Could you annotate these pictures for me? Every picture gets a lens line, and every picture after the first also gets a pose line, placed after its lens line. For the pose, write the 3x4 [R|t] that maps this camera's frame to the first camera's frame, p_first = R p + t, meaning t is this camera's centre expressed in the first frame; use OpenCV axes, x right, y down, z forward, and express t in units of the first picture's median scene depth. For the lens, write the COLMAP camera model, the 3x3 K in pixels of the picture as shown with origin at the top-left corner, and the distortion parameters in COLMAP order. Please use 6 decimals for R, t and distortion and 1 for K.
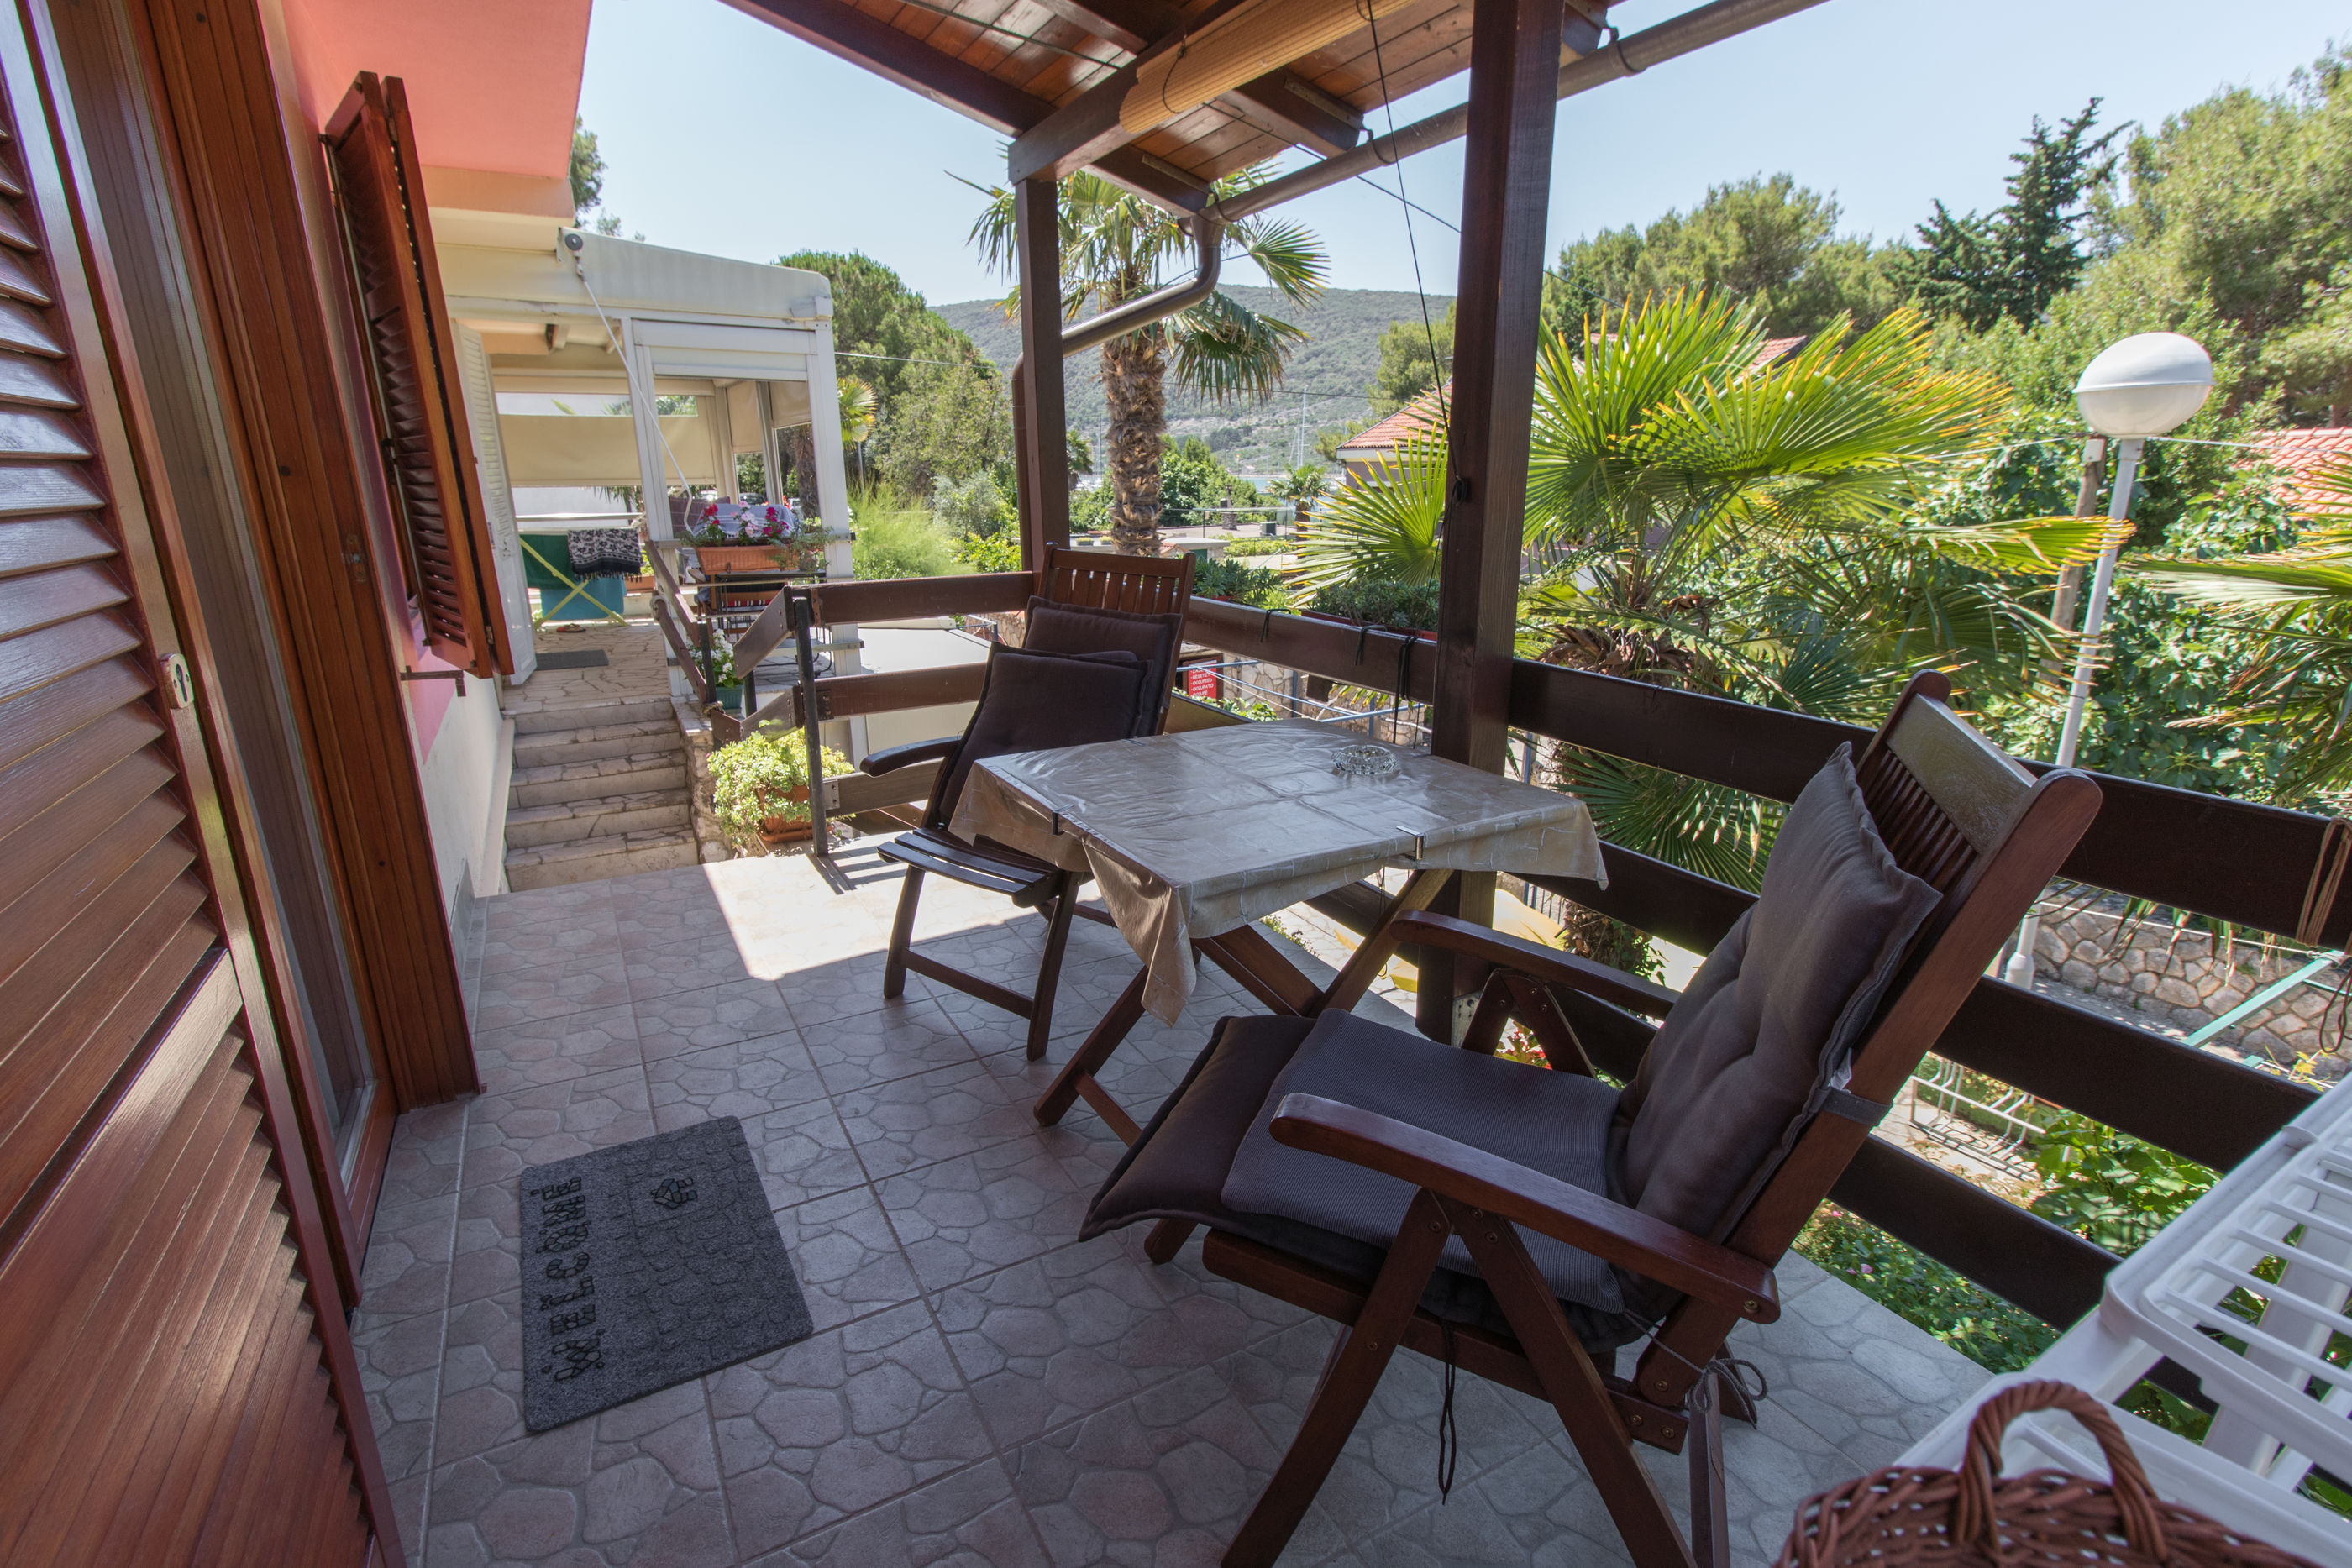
lens RADIAL K [[1101.7, 0, 1152.2], [0, 1101.7, 779.4], [0, 0, 1]] dist [0.000503, 0.000536]
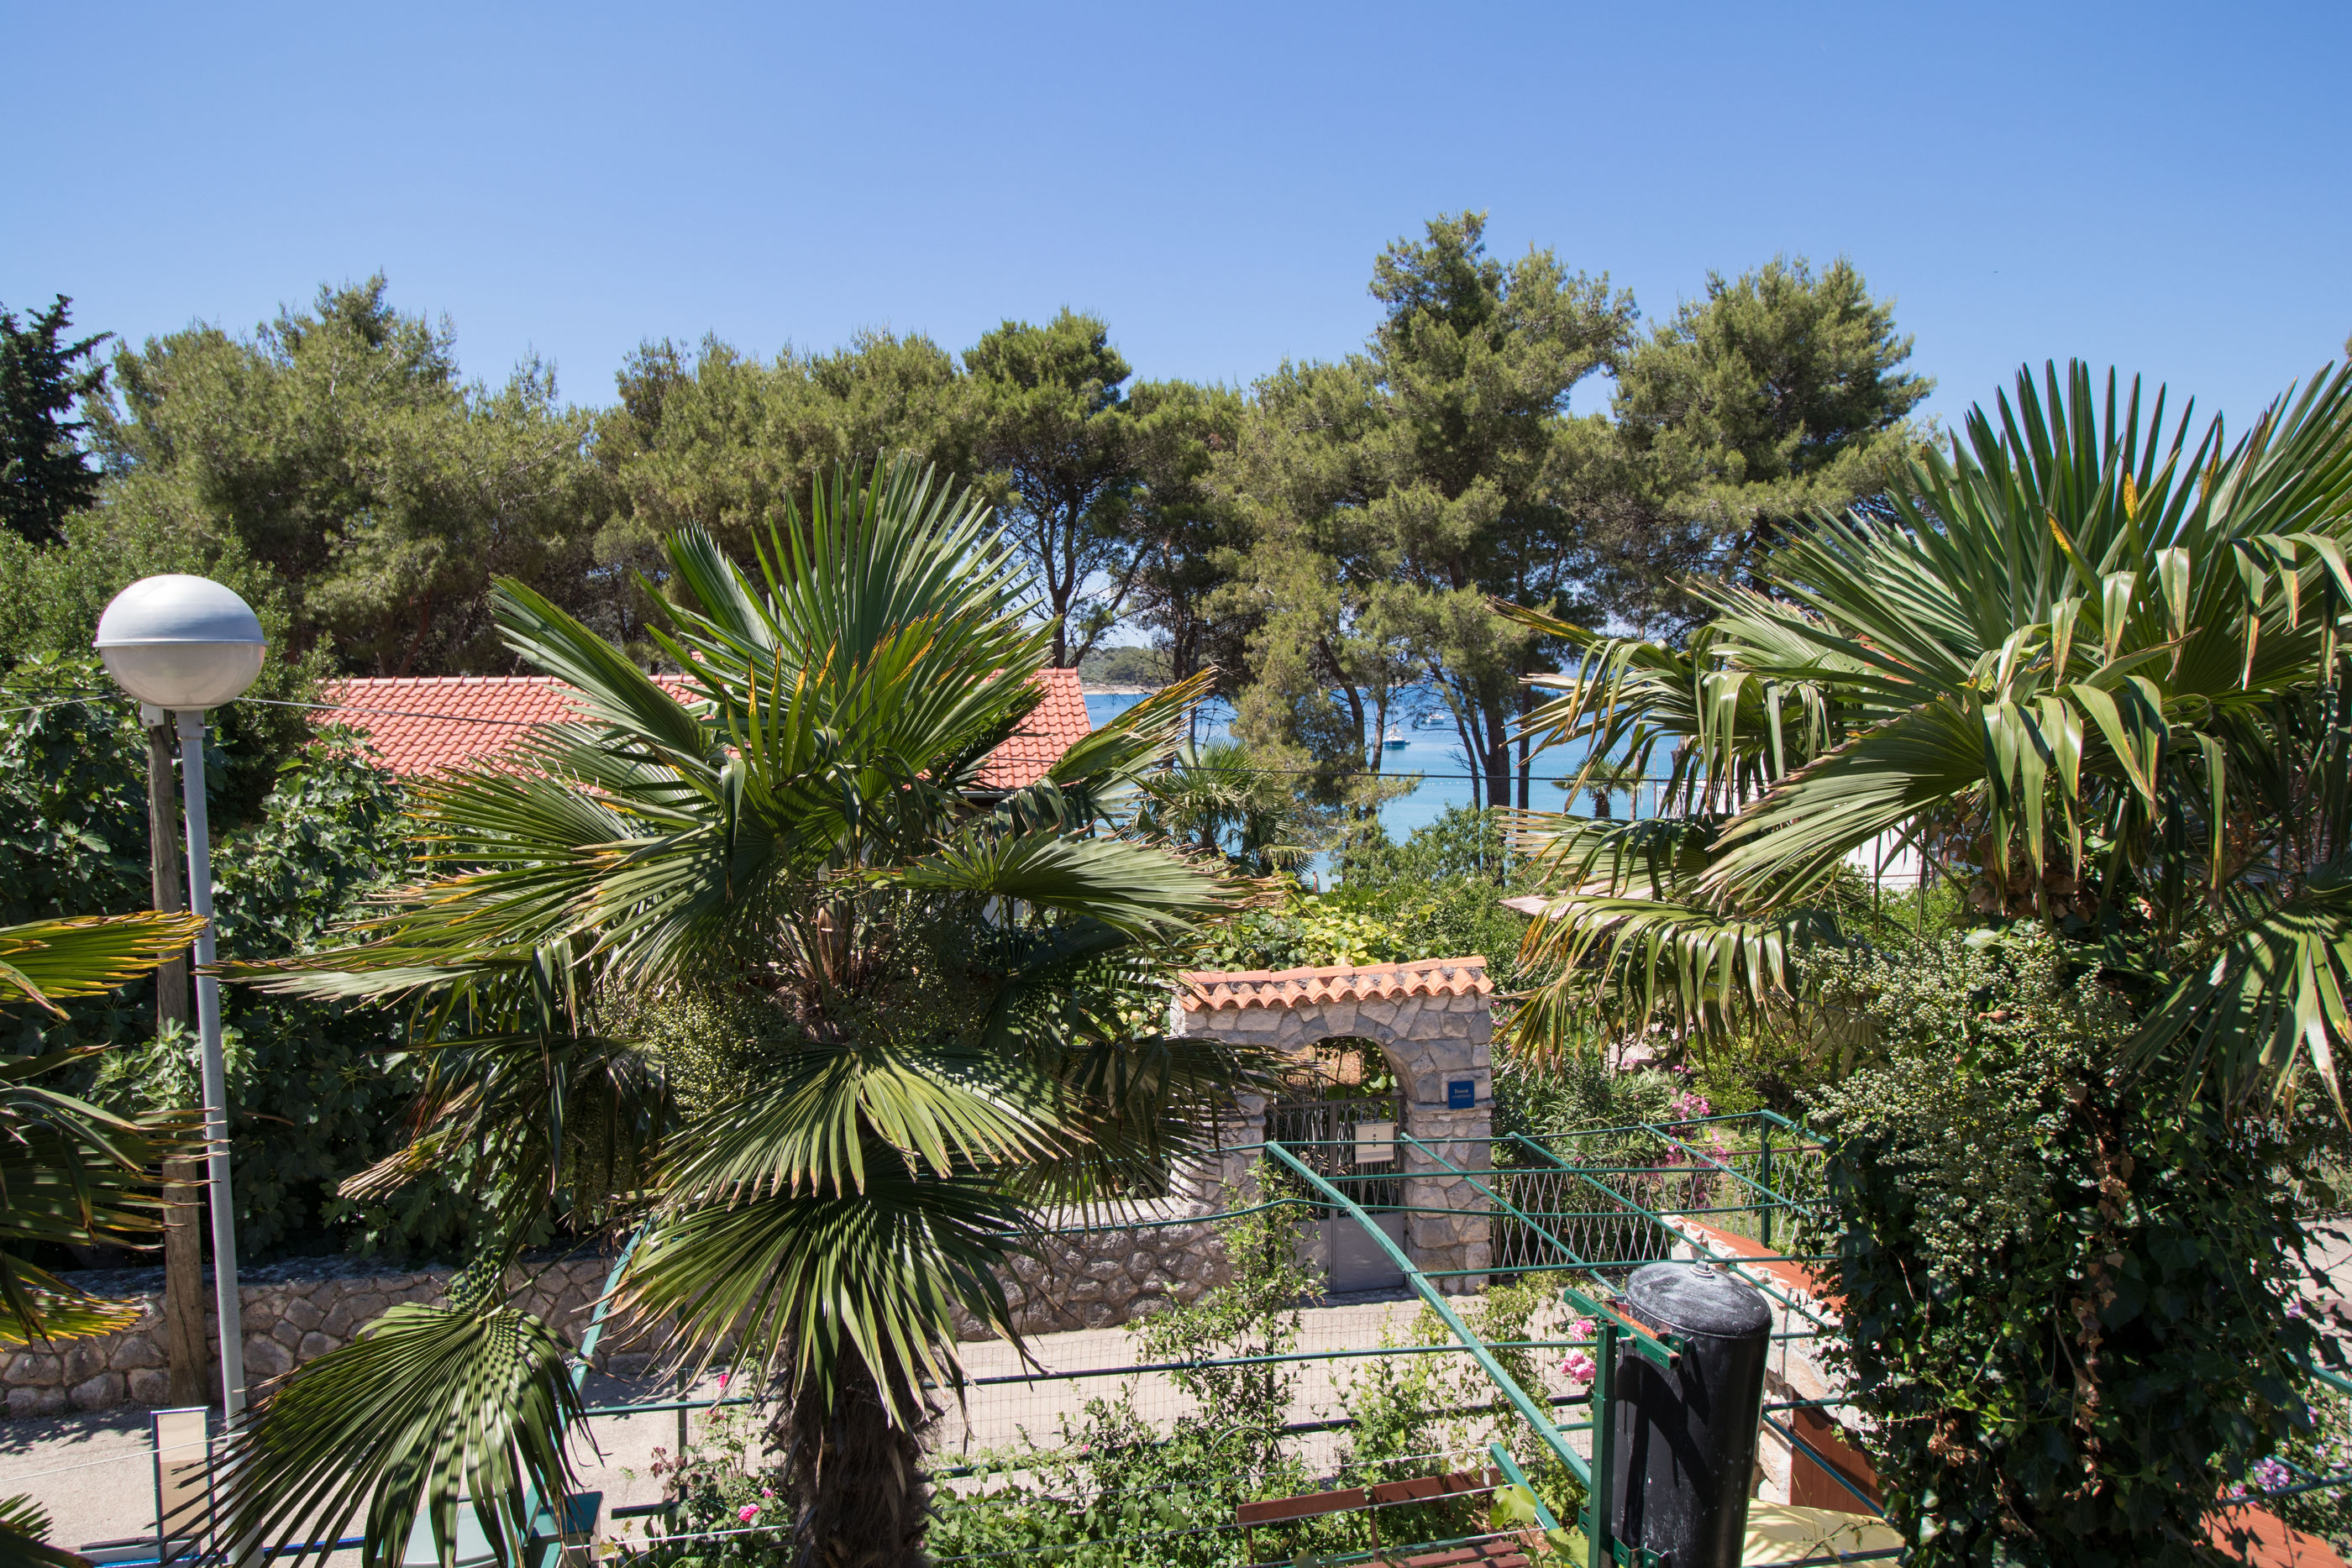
lens RADIAL K [[1382.1, 0, 1144.0], [0, 1382.1, 773.8], [0, 0, 1]] dist [0.015752, -0.018753]
pose [[0.270260, -0.054699, 0.961232, 0.041265], [0.270136, 0.962589, -0.021175, -0.018492], [-0.924113, 0.265386, 0.274926, 0.040770]]
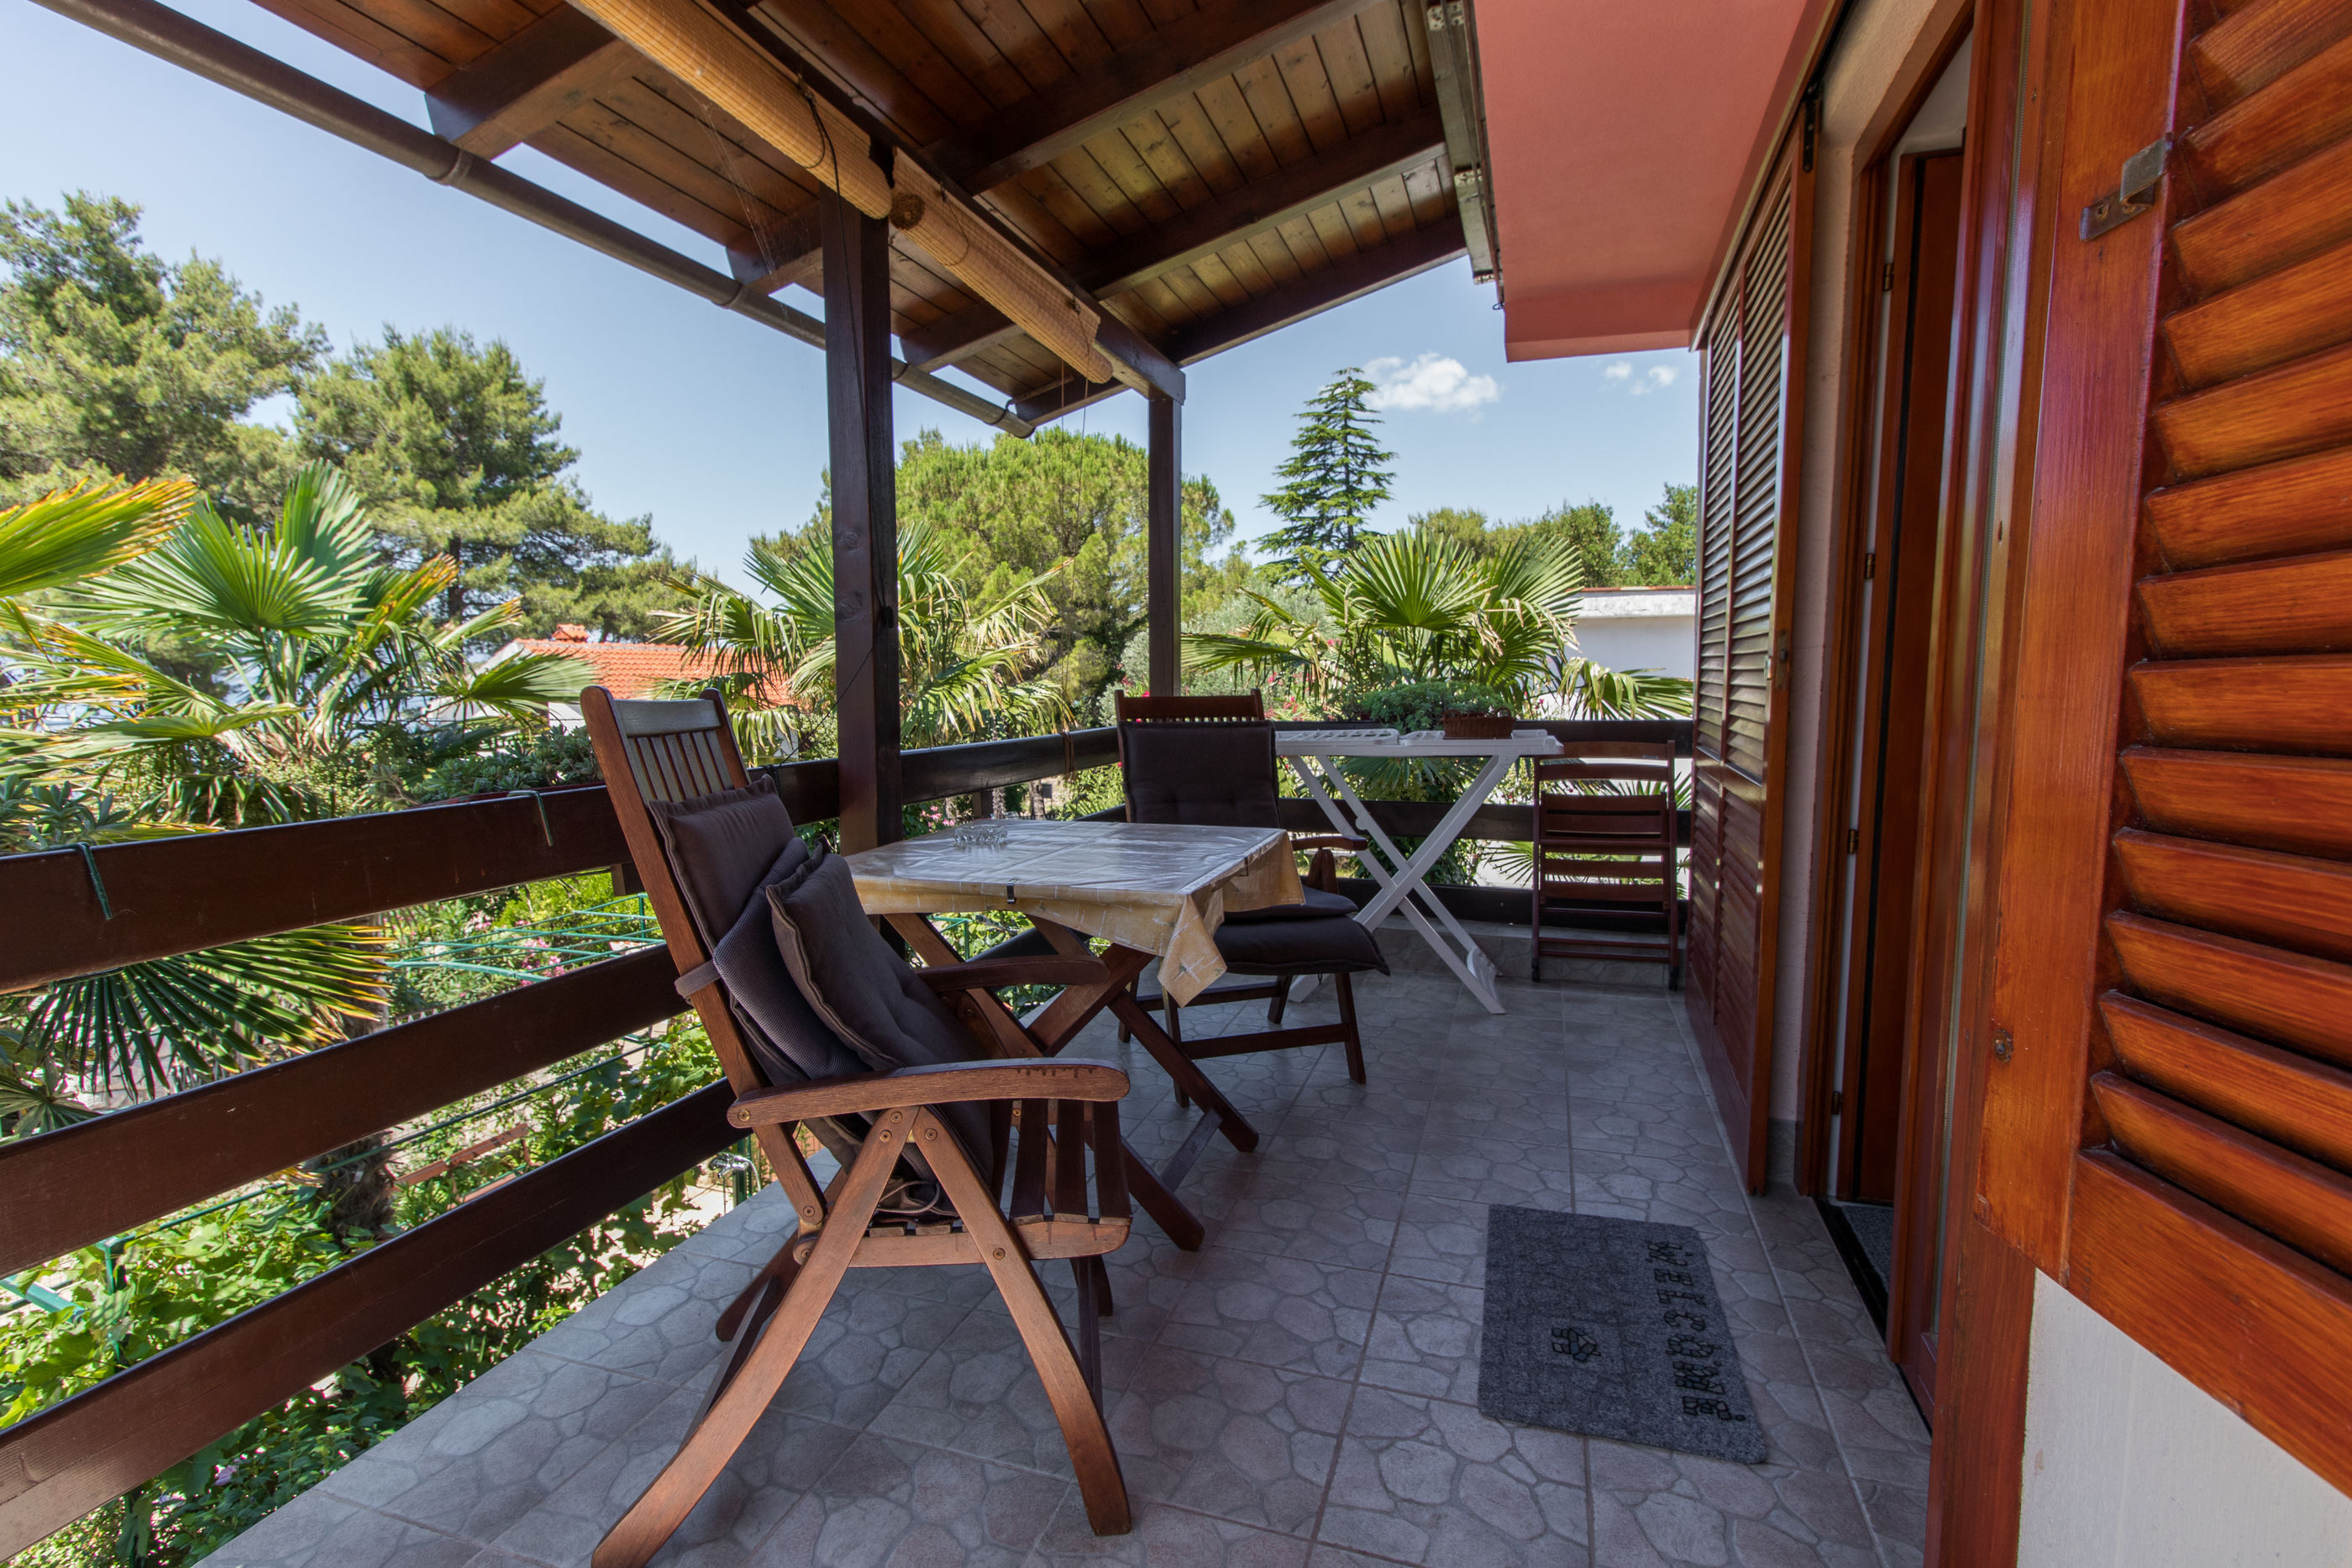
lens RADIAL K [[1108.7, 0, 1164.9], [0, 1108.7, 777.1], [0, 0, 1]] dist [0.008586, -0.001124]
pose [[-0.677152, -0.052844, 0.733943, -0.061034], [0.214086, 0.940123, 0.265209, -0.026484], [-0.704012, 0.336714, -0.625293, 0.118537]]
